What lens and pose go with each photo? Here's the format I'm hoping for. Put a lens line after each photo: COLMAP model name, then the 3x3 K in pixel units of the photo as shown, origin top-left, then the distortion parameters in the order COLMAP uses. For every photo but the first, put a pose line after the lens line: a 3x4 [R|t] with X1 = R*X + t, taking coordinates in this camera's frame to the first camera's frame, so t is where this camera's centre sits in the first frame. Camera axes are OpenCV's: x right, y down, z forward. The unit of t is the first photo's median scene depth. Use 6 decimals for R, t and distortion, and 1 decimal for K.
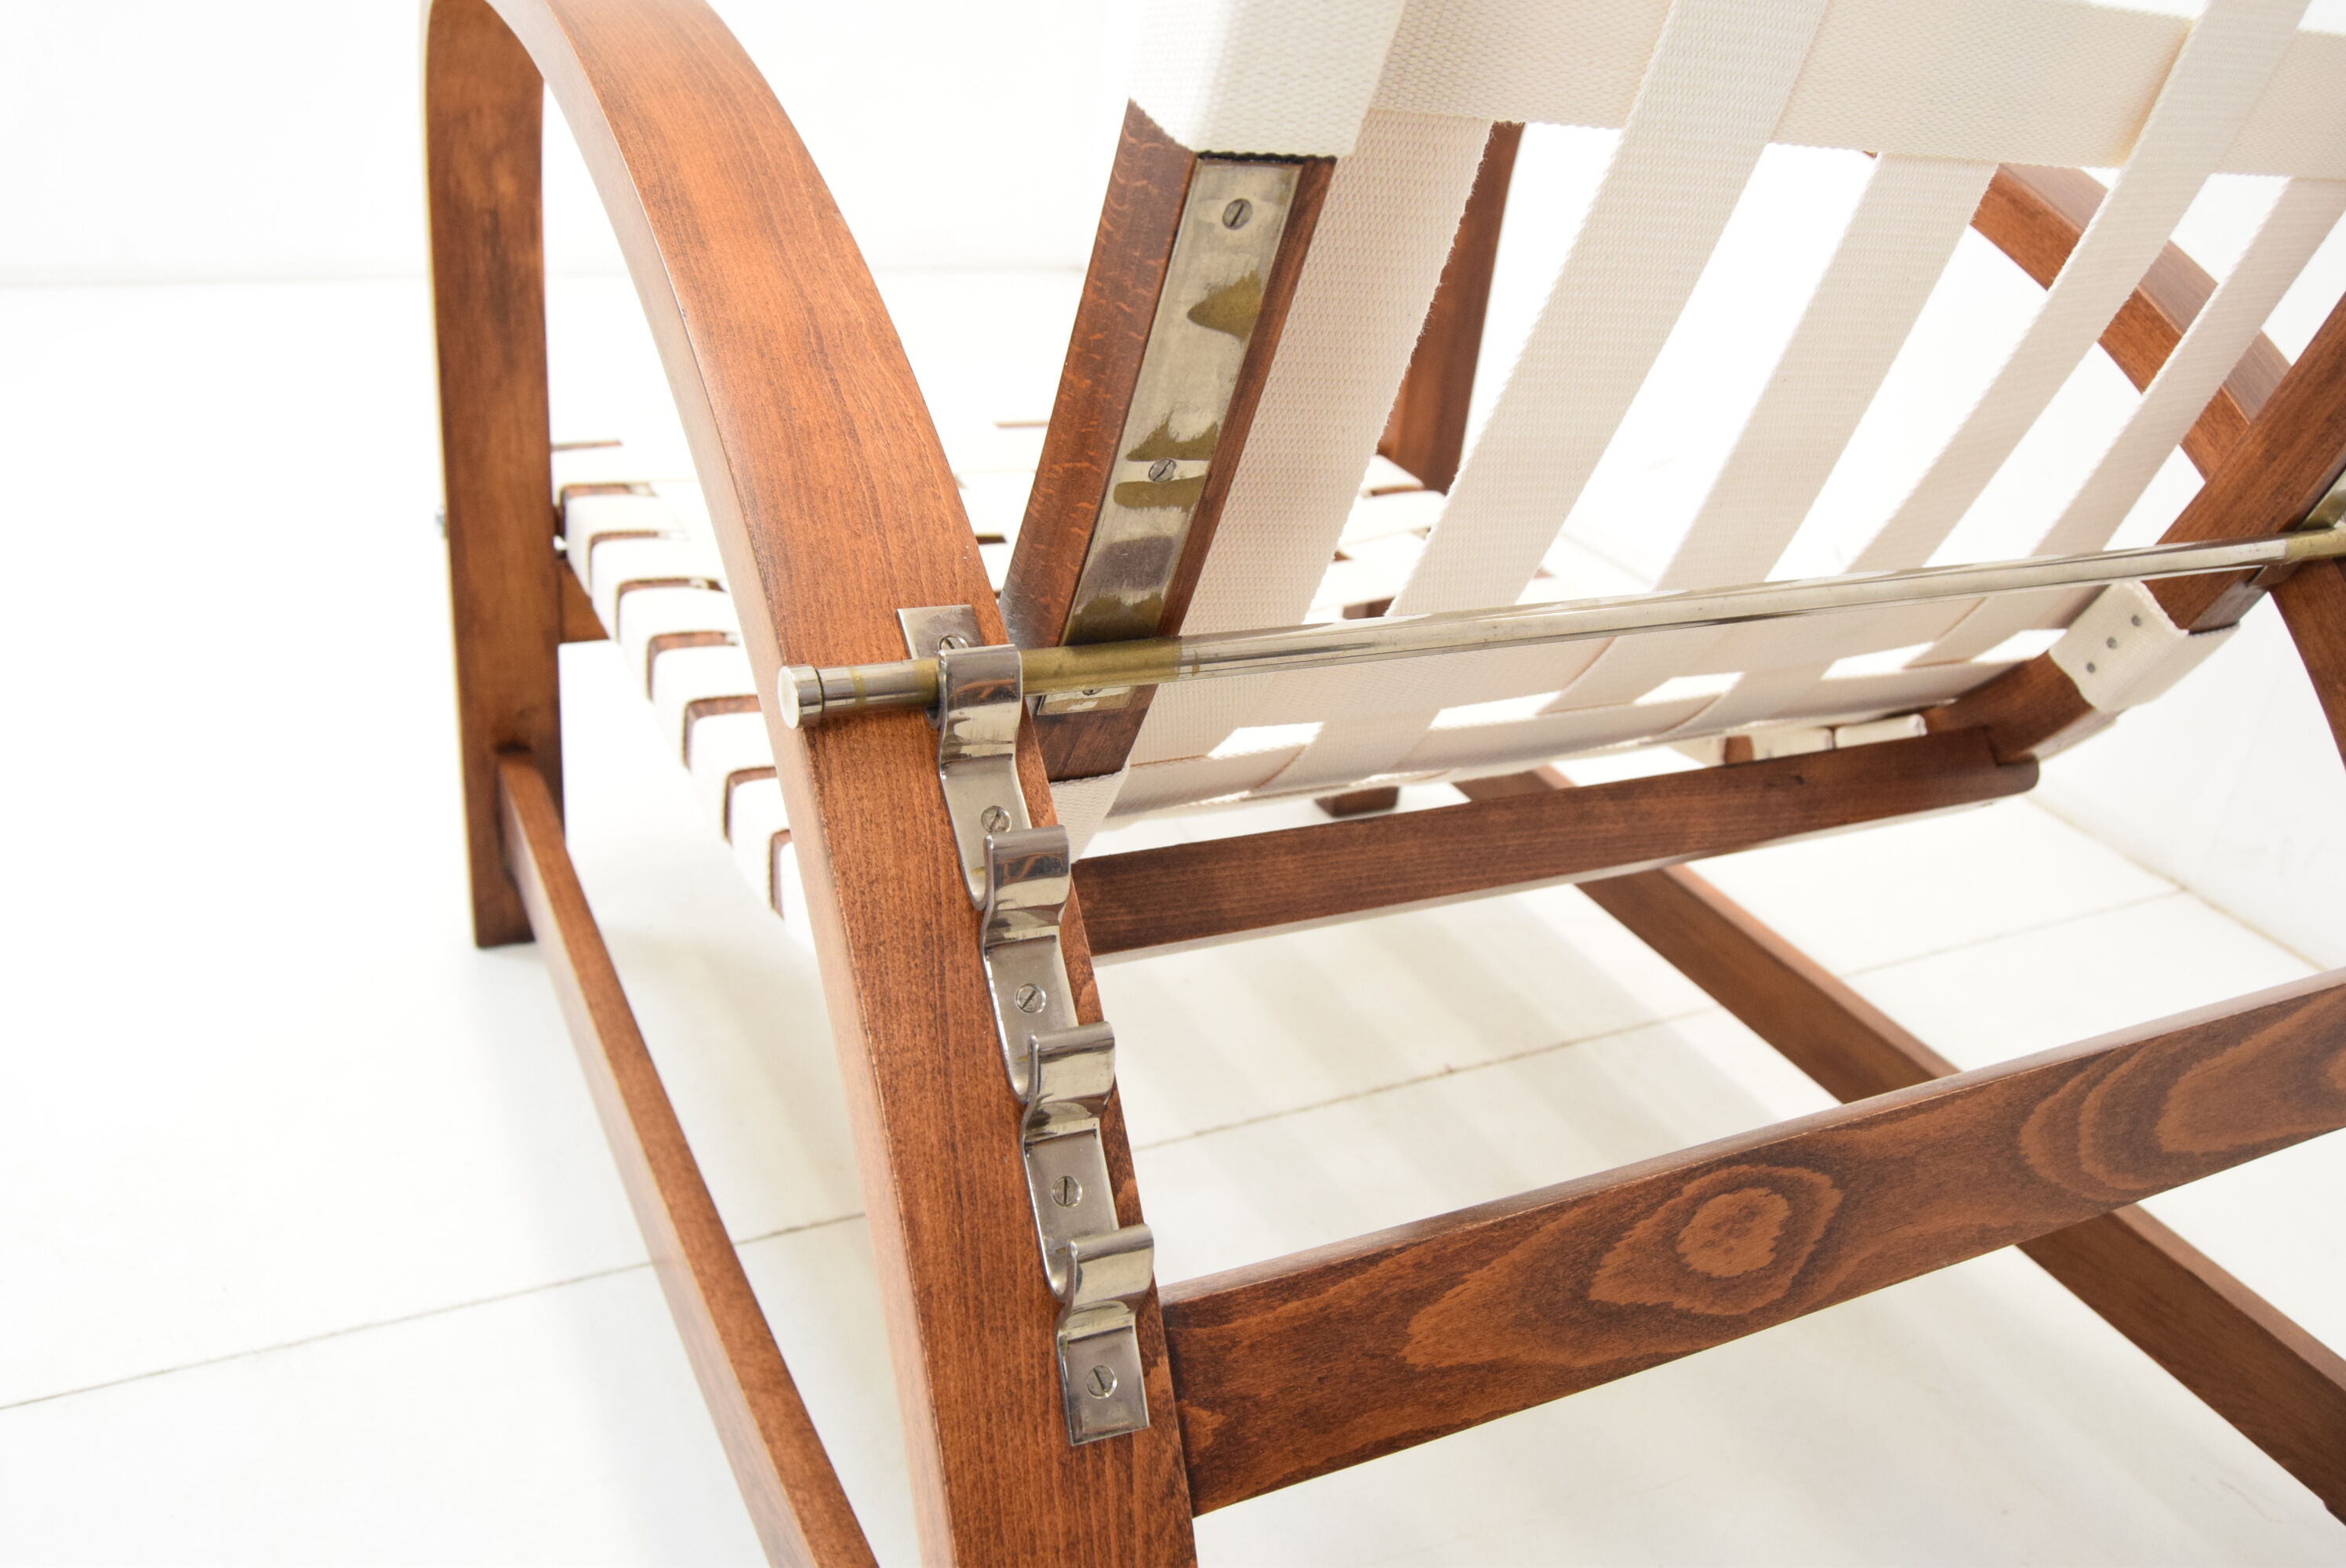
lens RADIAL K [[2030.0, 0, 1173.0], [0, 2030.0, 784.0], [0, 0, 1]] dist [-0.074302, 0.003079]
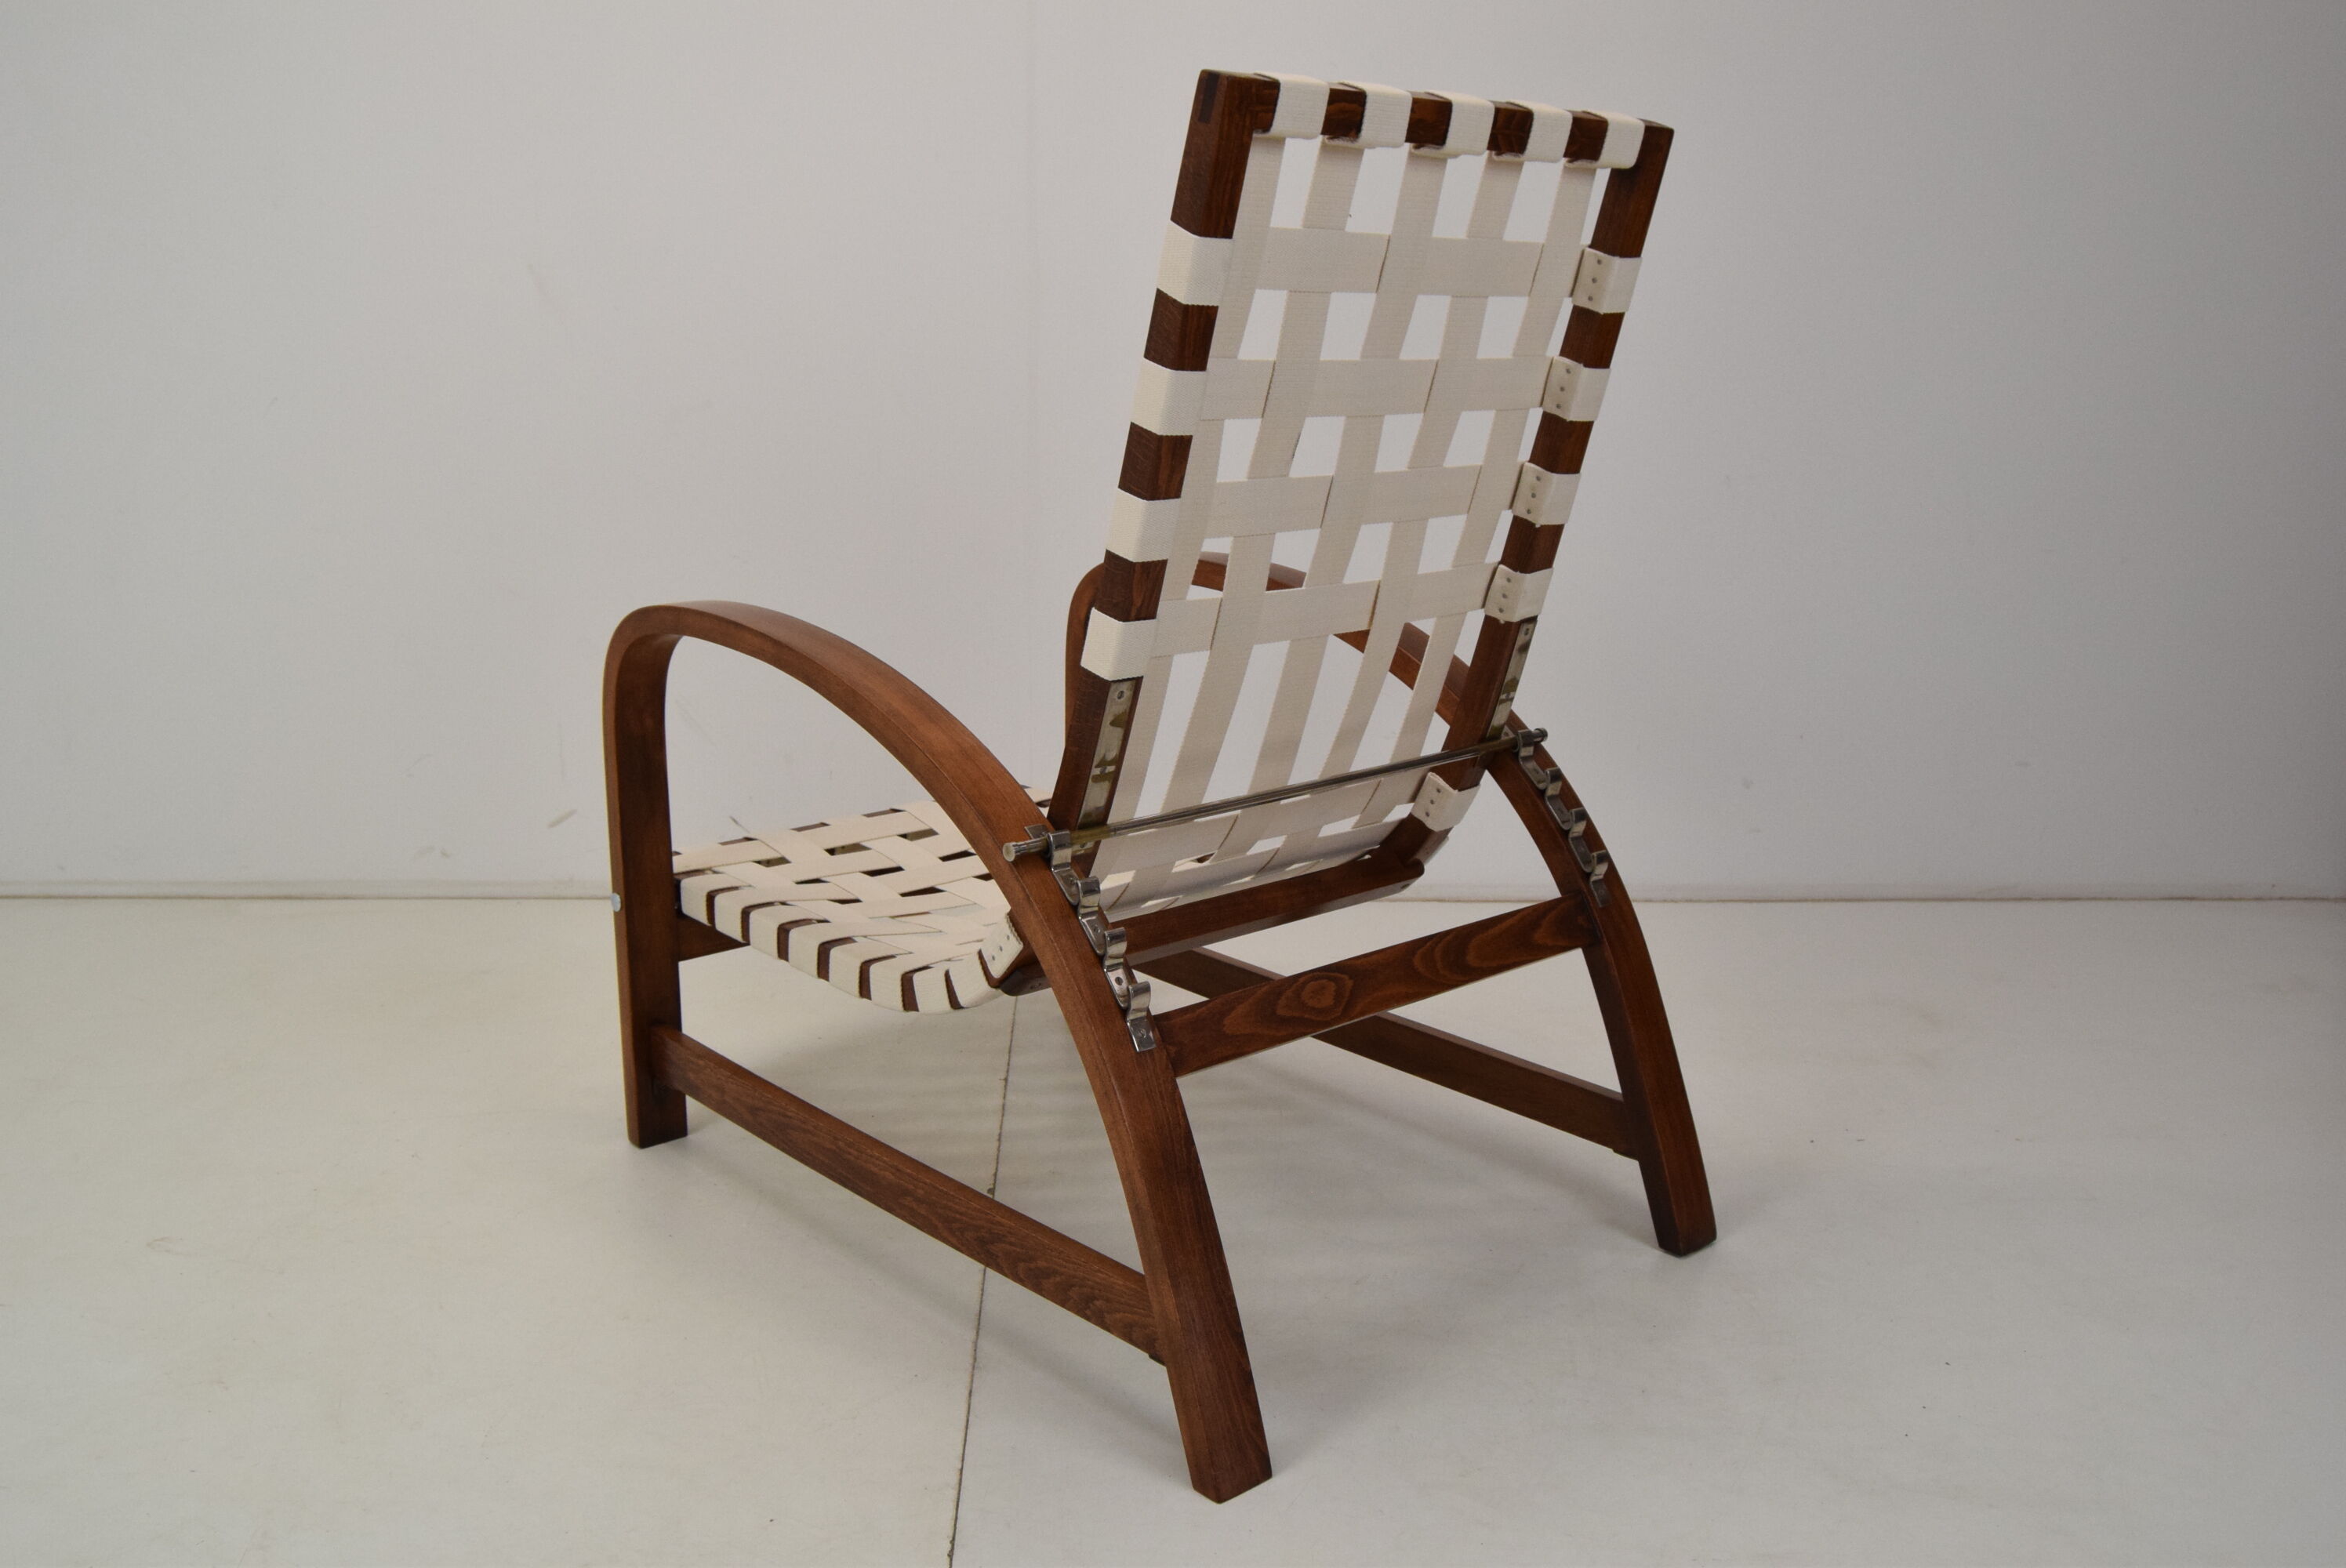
lens RADIAL K [[2246.9, 0, 1173.0], [0, 2246.9, 784.0], [0, 0, 1]] dist [-0.004458, -0.000765]
pose [[0.960641, -0.158132, 0.228391, -0.655171], [0.201108, 0.963059, -0.179089, 0.488967], [-0.191634, 0.217971, 0.956956, -2.264982]]
